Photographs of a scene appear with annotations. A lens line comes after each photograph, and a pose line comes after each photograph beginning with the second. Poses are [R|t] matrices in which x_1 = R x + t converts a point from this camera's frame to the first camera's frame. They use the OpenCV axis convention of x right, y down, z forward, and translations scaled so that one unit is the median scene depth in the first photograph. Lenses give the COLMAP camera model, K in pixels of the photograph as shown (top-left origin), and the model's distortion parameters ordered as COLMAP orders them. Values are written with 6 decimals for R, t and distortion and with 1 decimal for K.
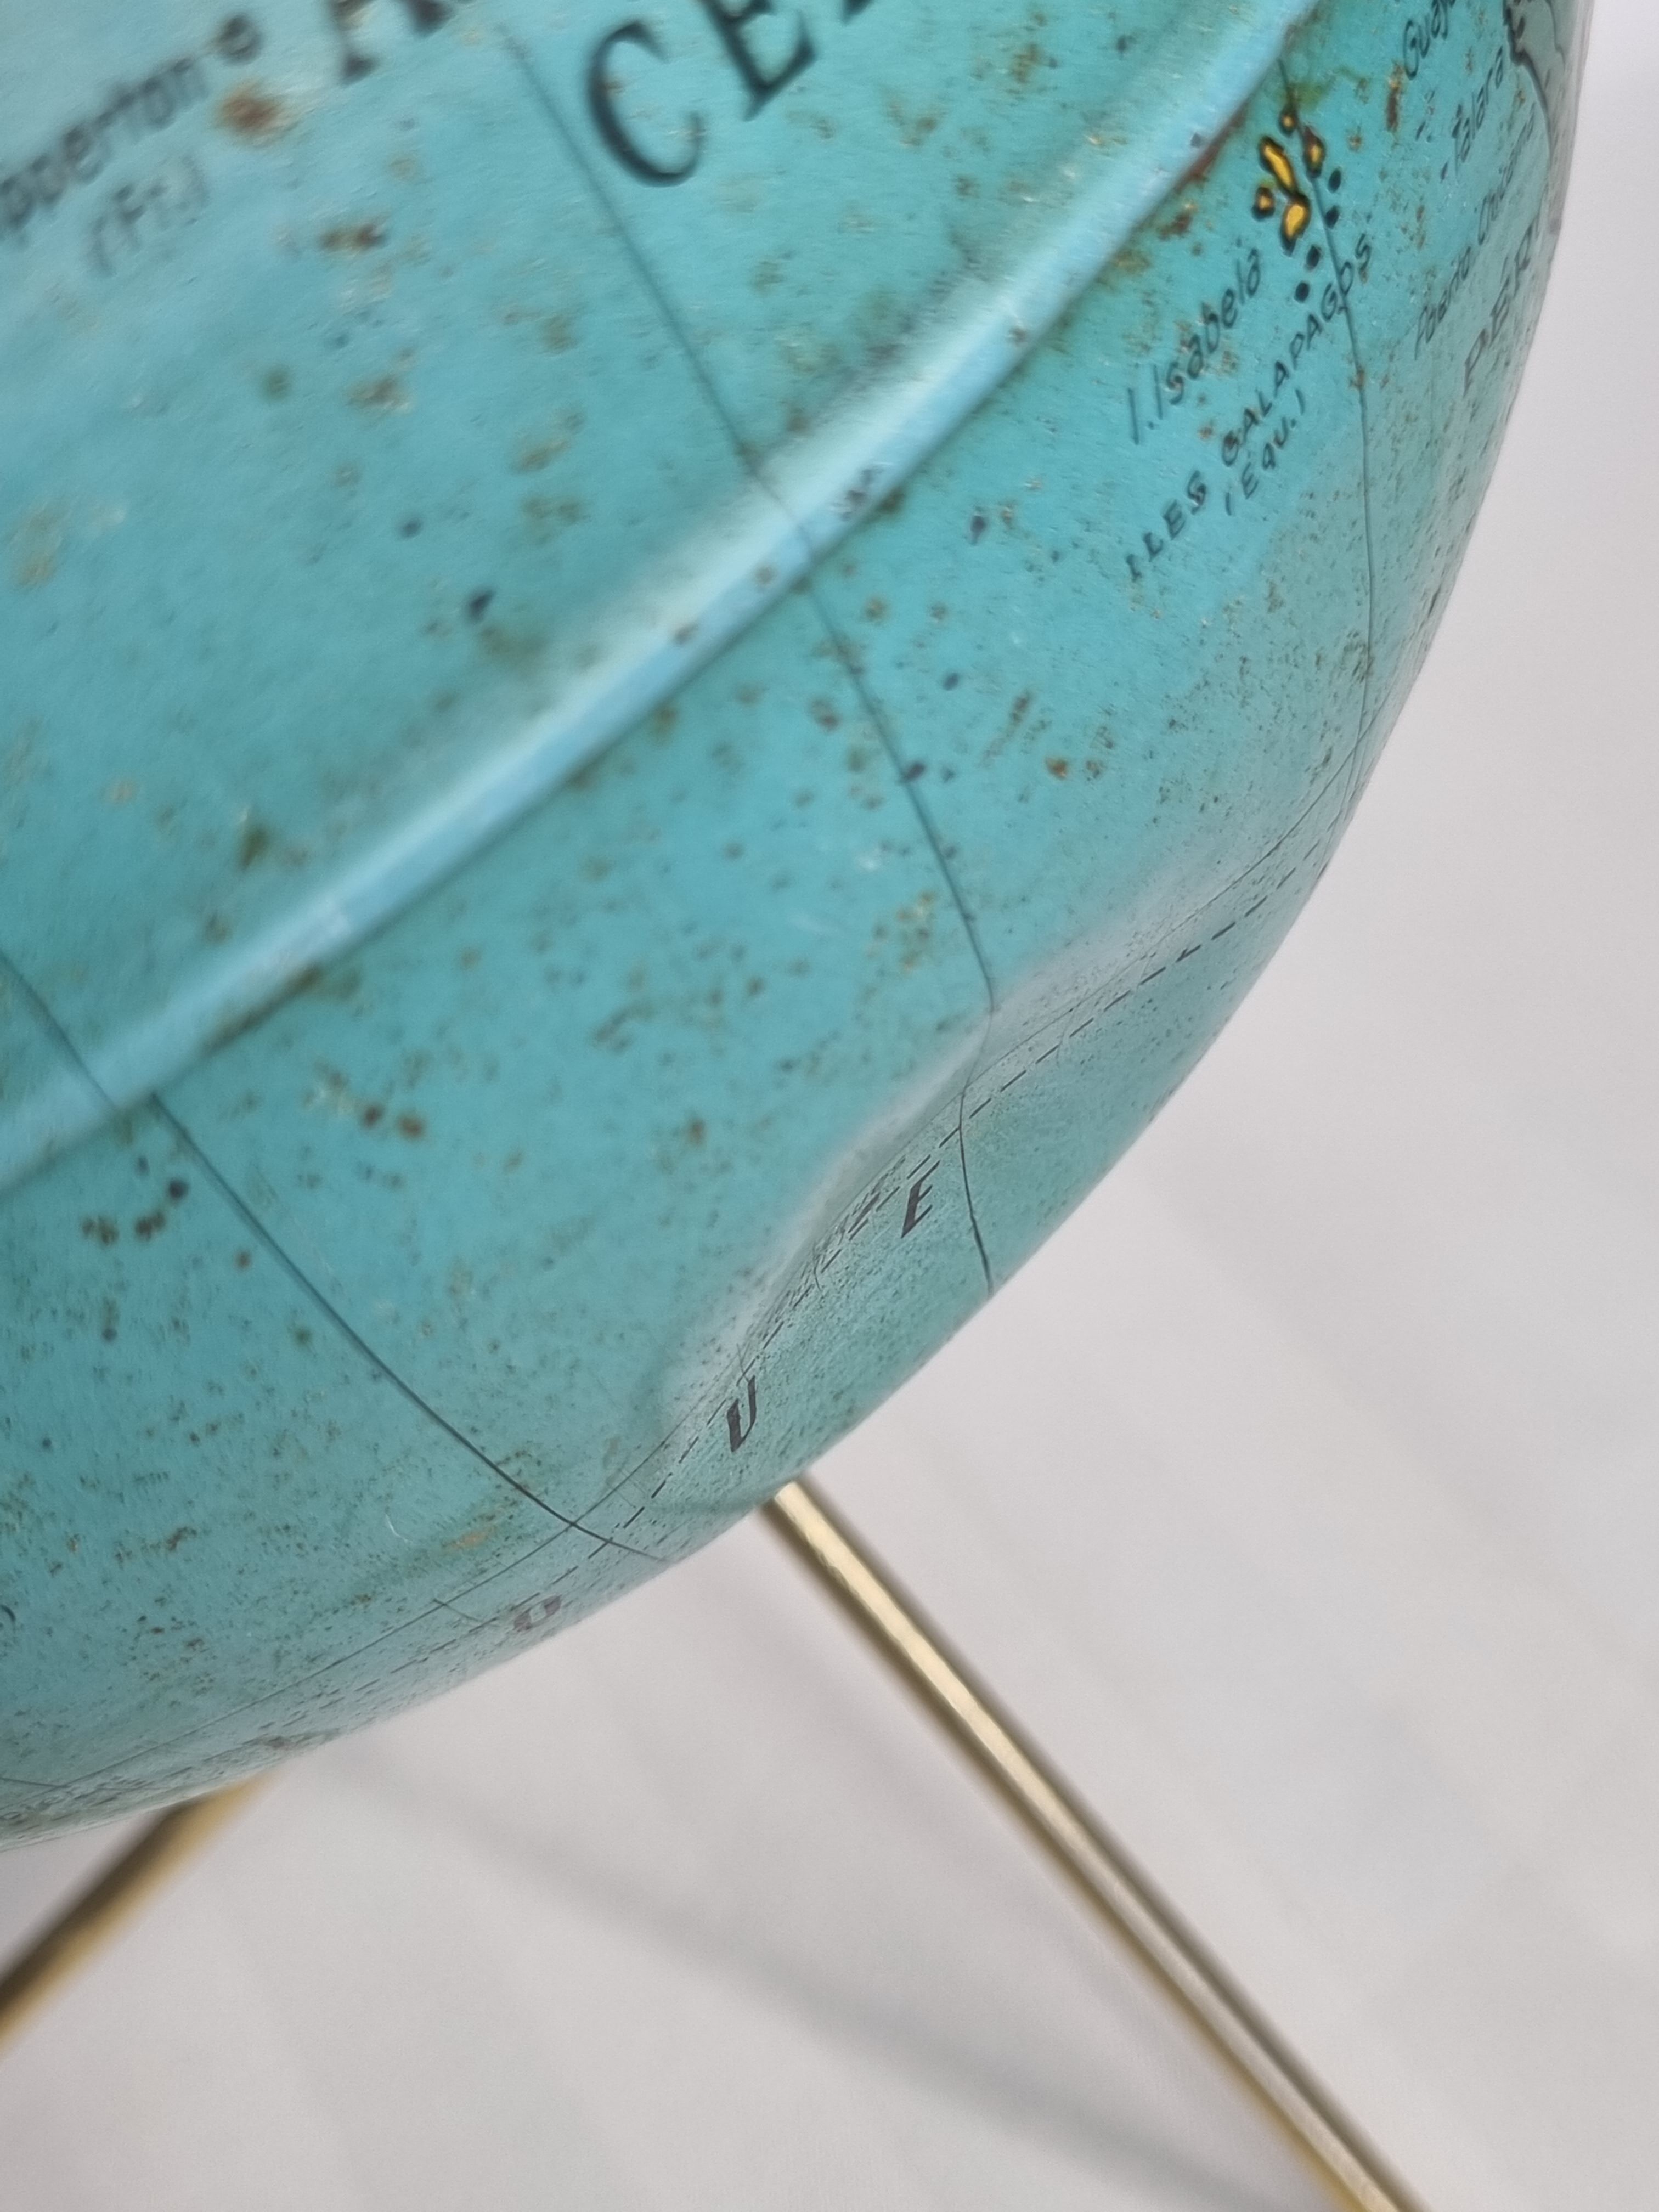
lens RADIAL K [[3072.3, 0, 829.5], [0, 3072.3, 1106.0], [0, 0, 1]] dist [-0.028146, -0.135094]
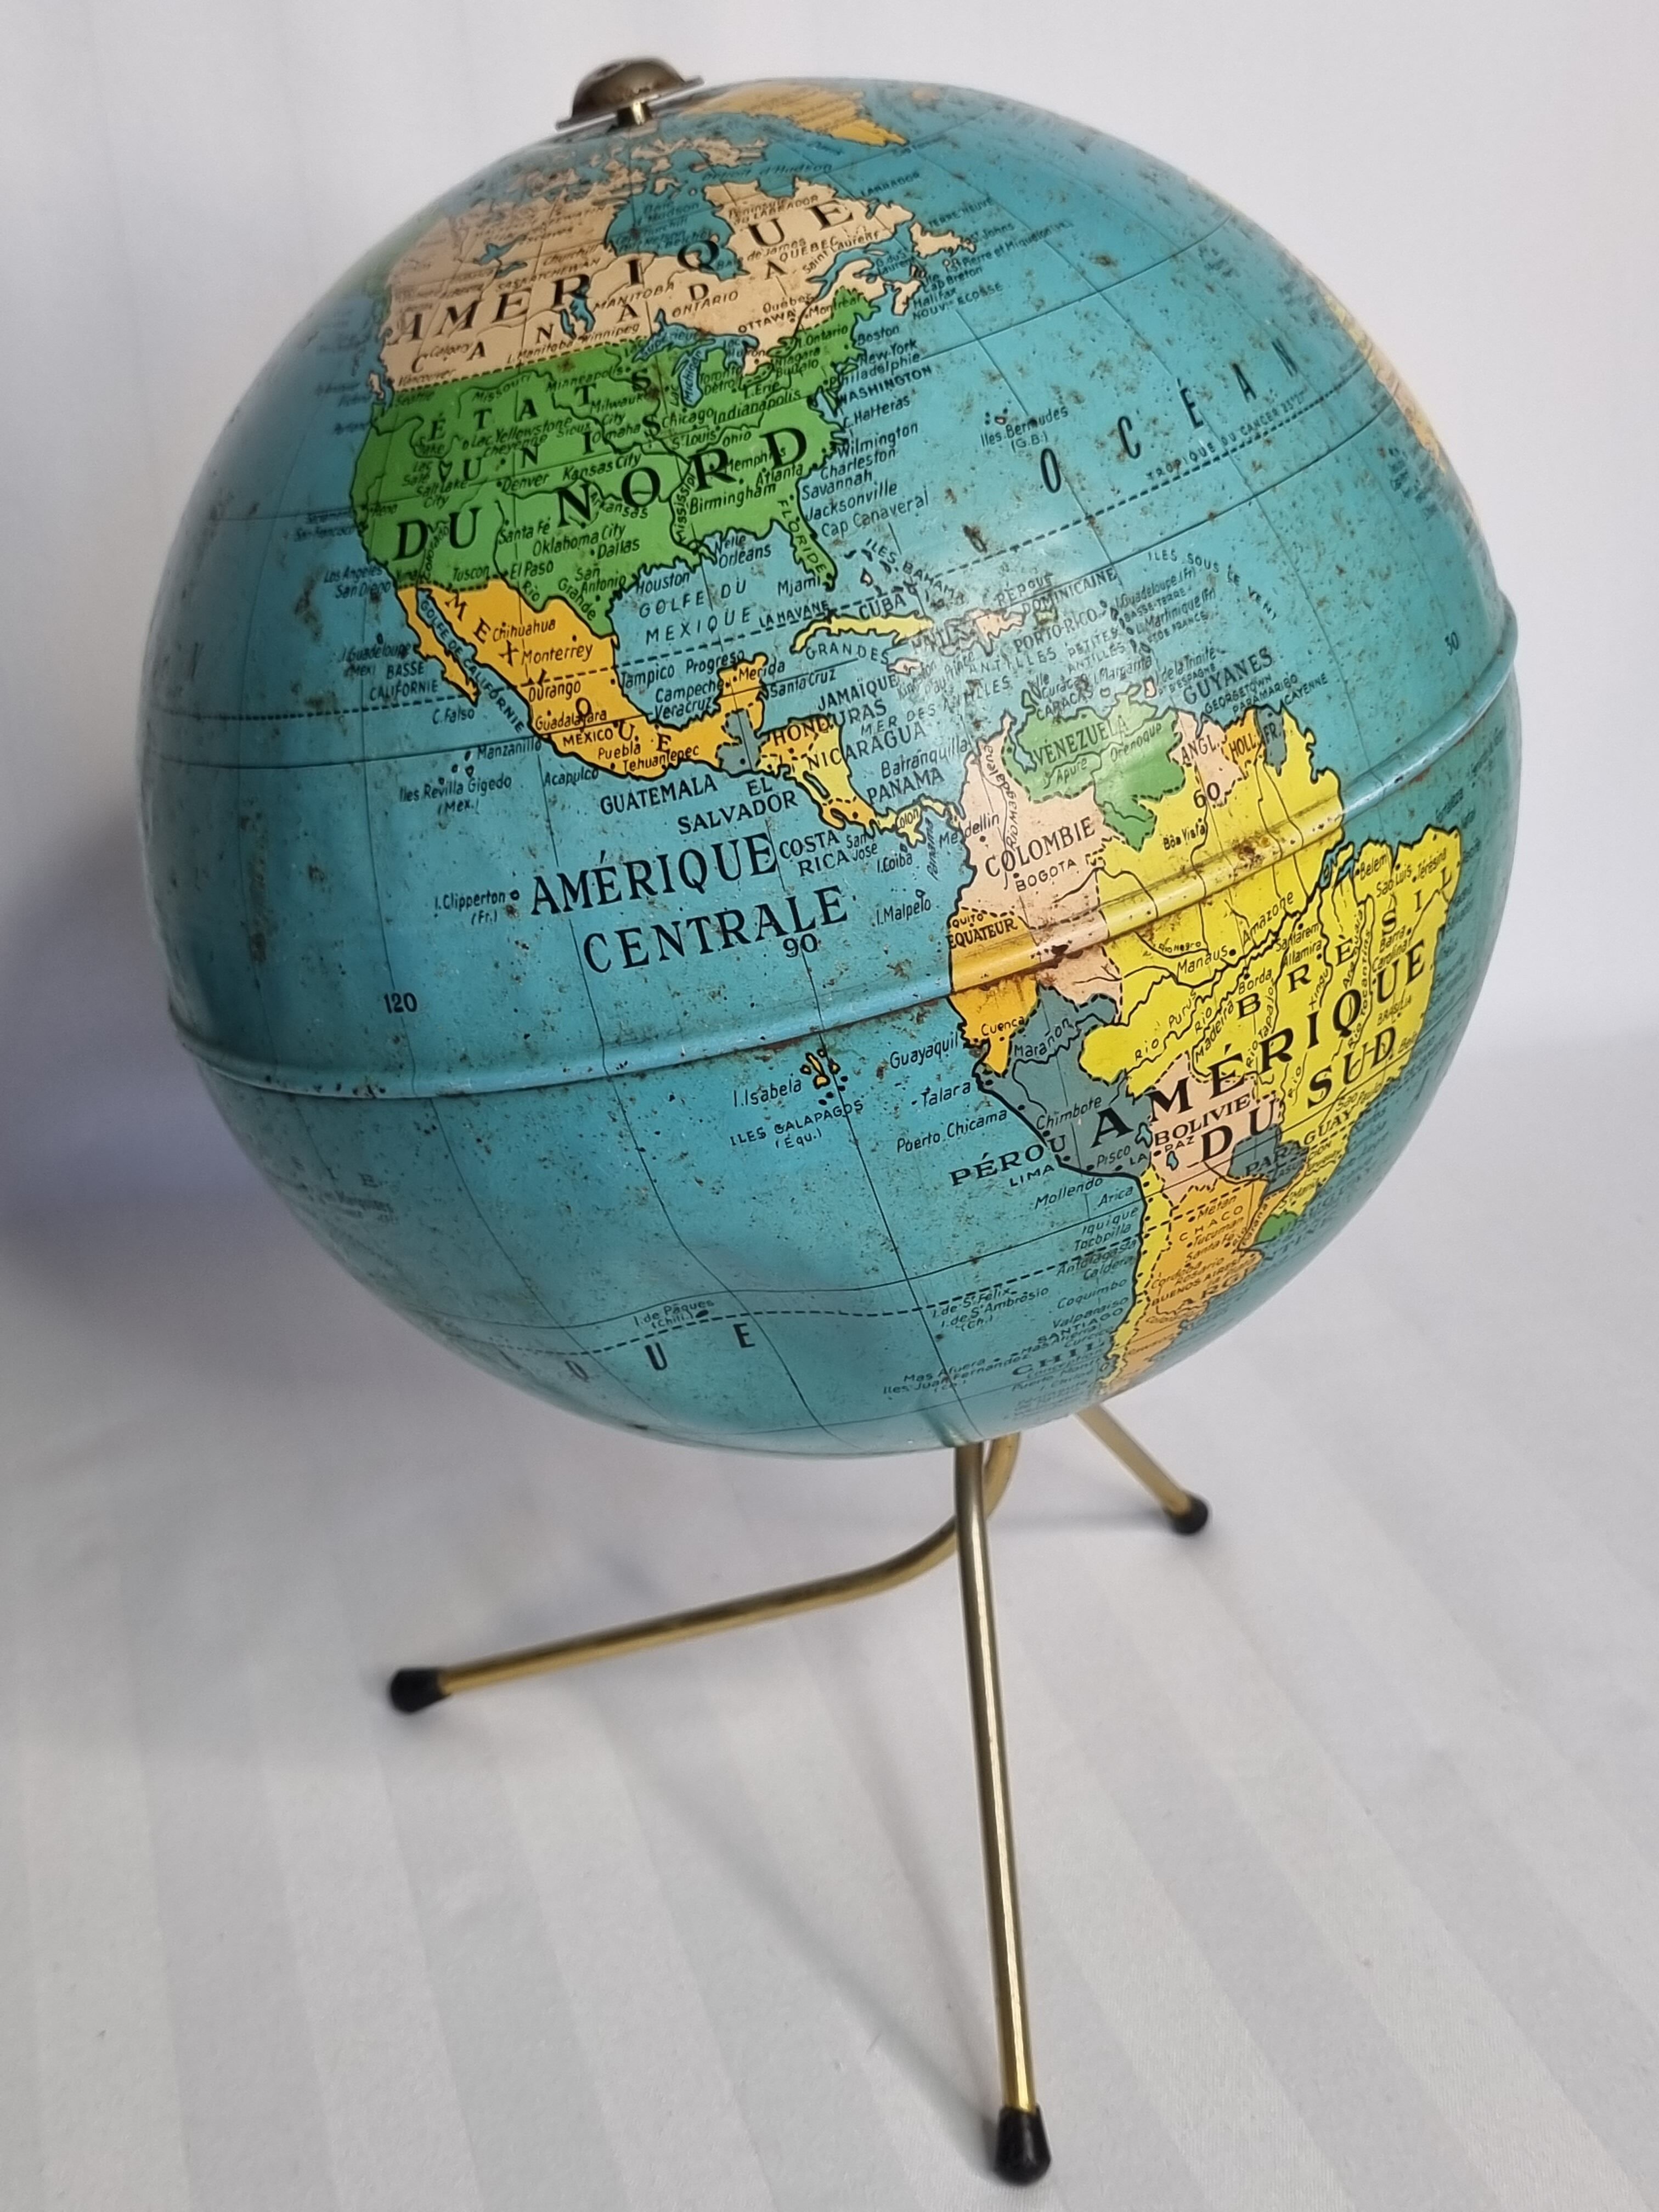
lens RADIAL K [[3072.3, 0, 829.5], [0, 3072.3, 1106.0], [0, 0, 1]] dist [-0.028146, -0.135094]
pose [[0.596991, 0.490319, -0.634972, 2.406446], [-0.580991, 0.810041, 0.079267, -0.561734], [0.553220, 0.321591, 0.768458, -1.643219]]
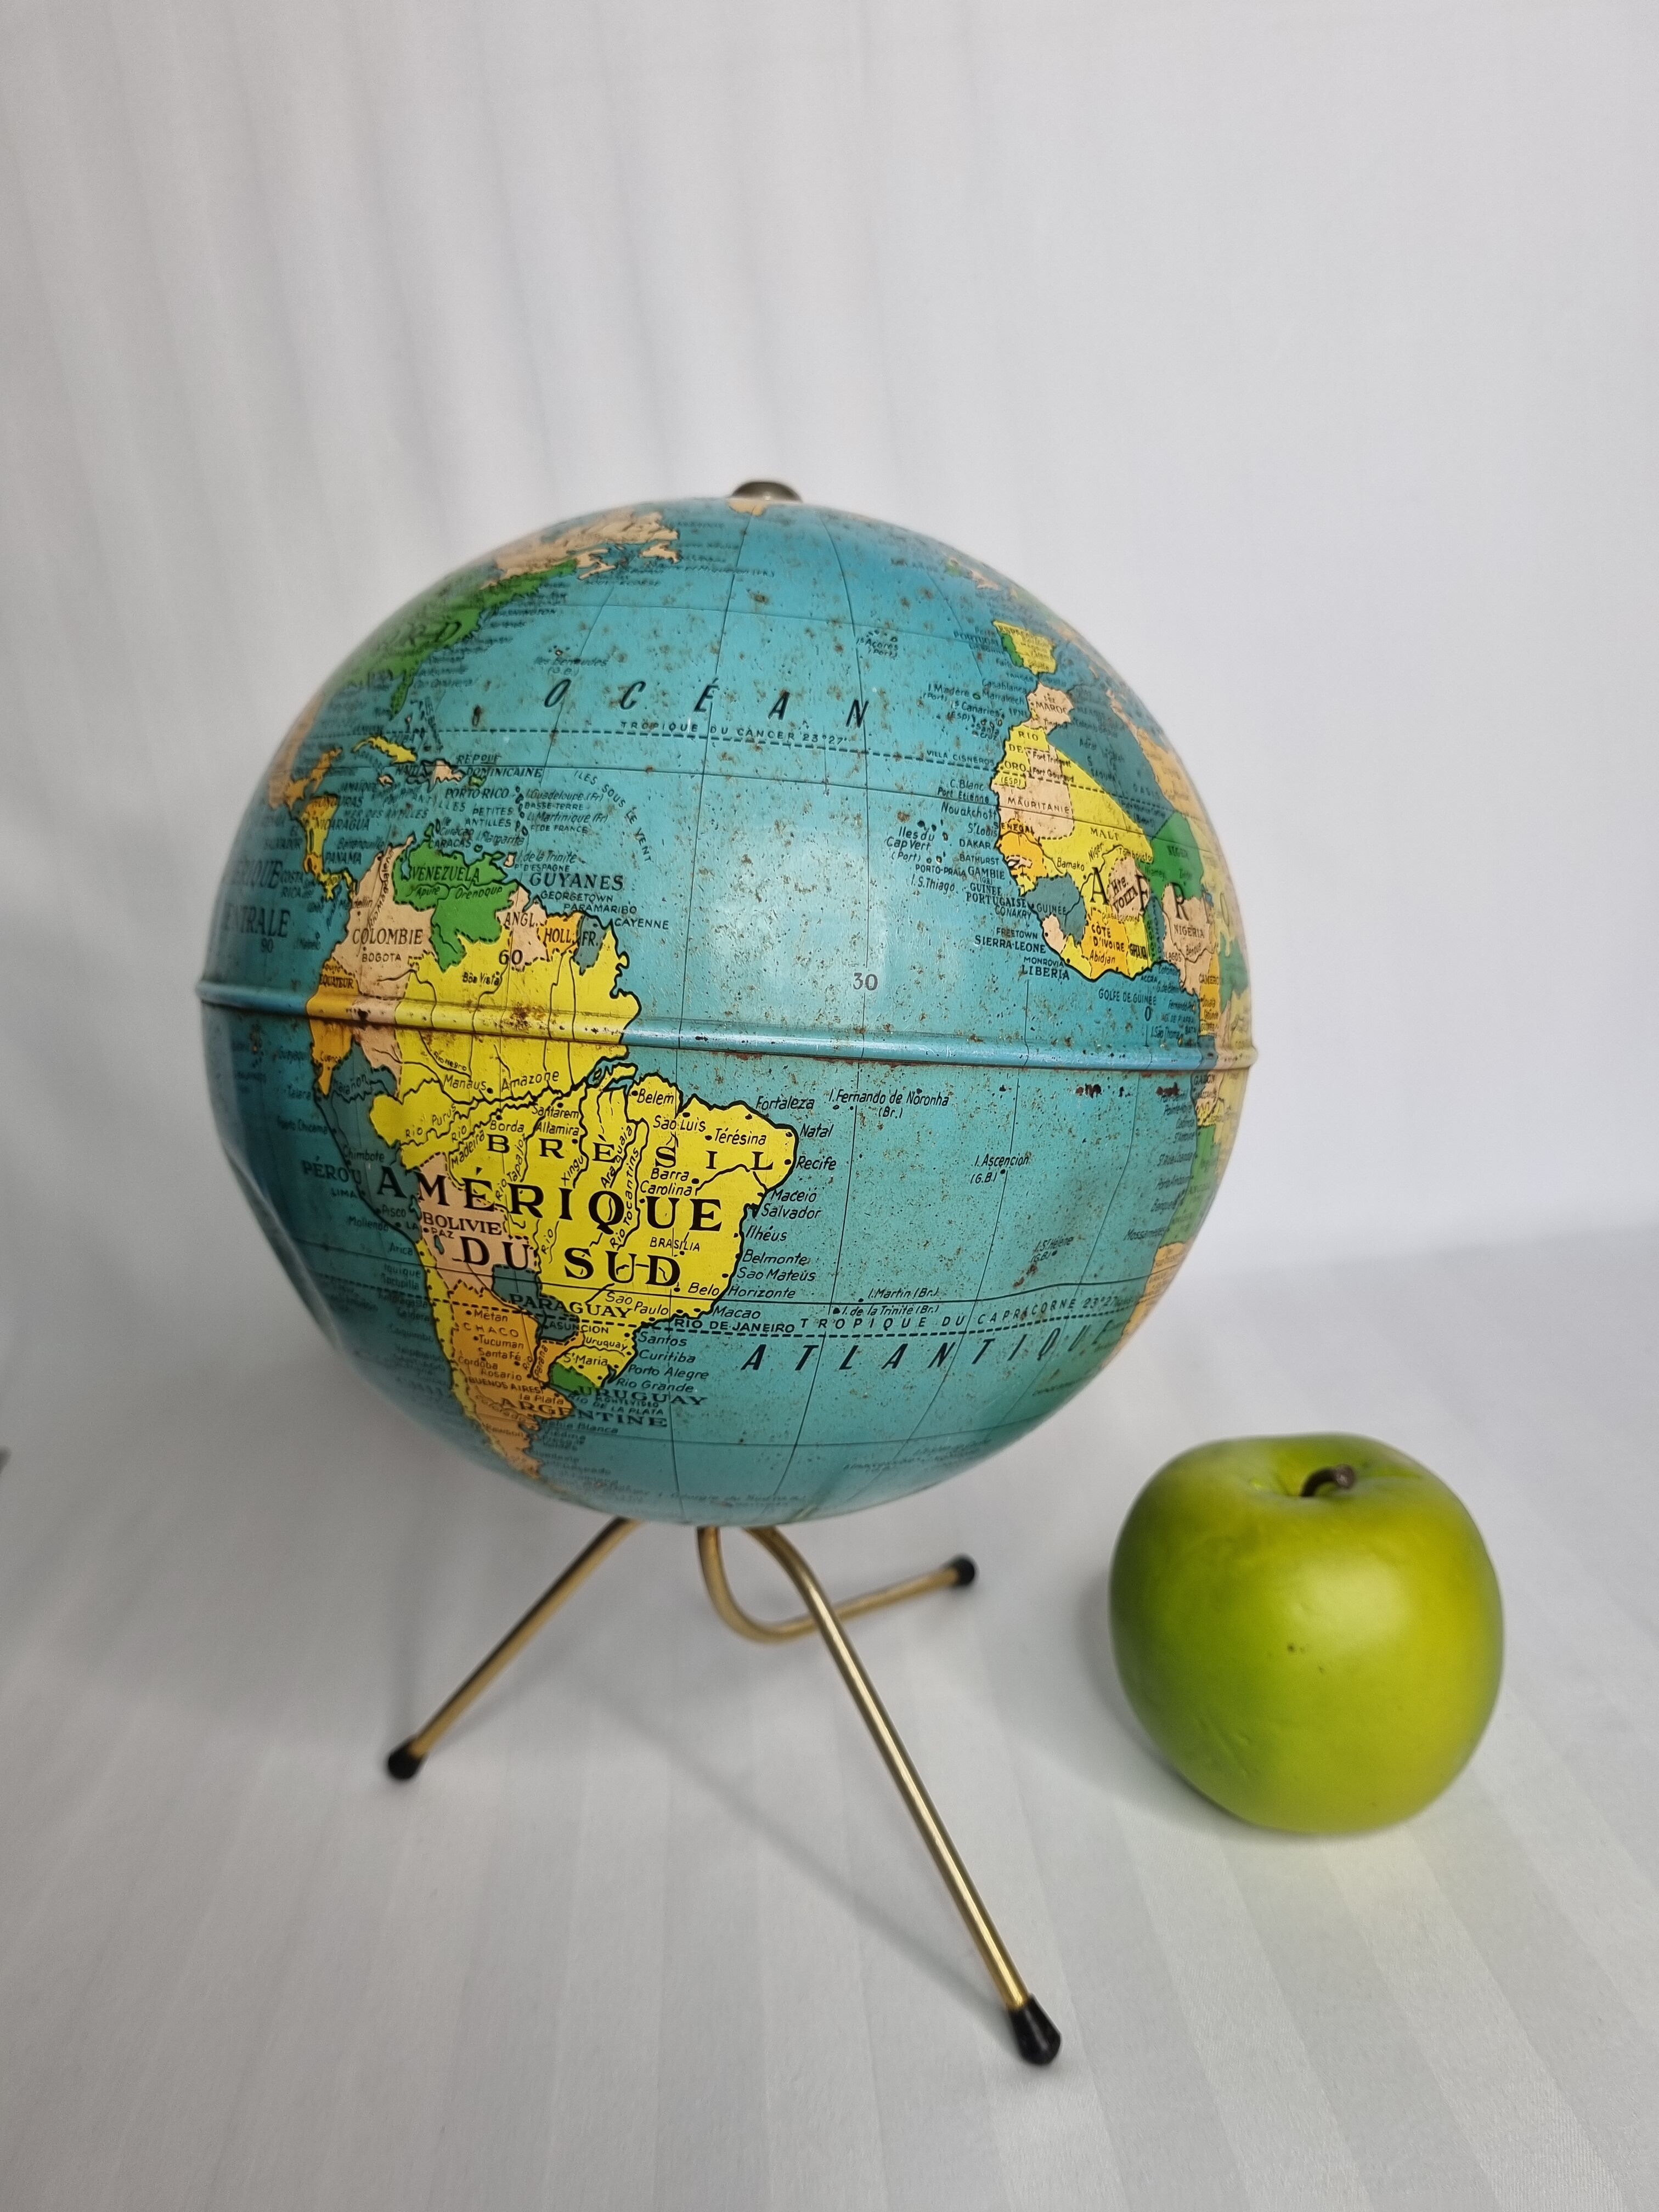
lens RADIAL K [[1722.6, 0, 846.7], [0, 1722.6, 1106.1], [0, 0, 1]] dist [0.000663, -0.001319]
pose [[-0.216691, 0.426754, -0.878024, 2.359700], [-0.741194, 0.513425, 0.432466, -2.104883], [0.635356, 0.744497, 0.205053, 1.141229]]
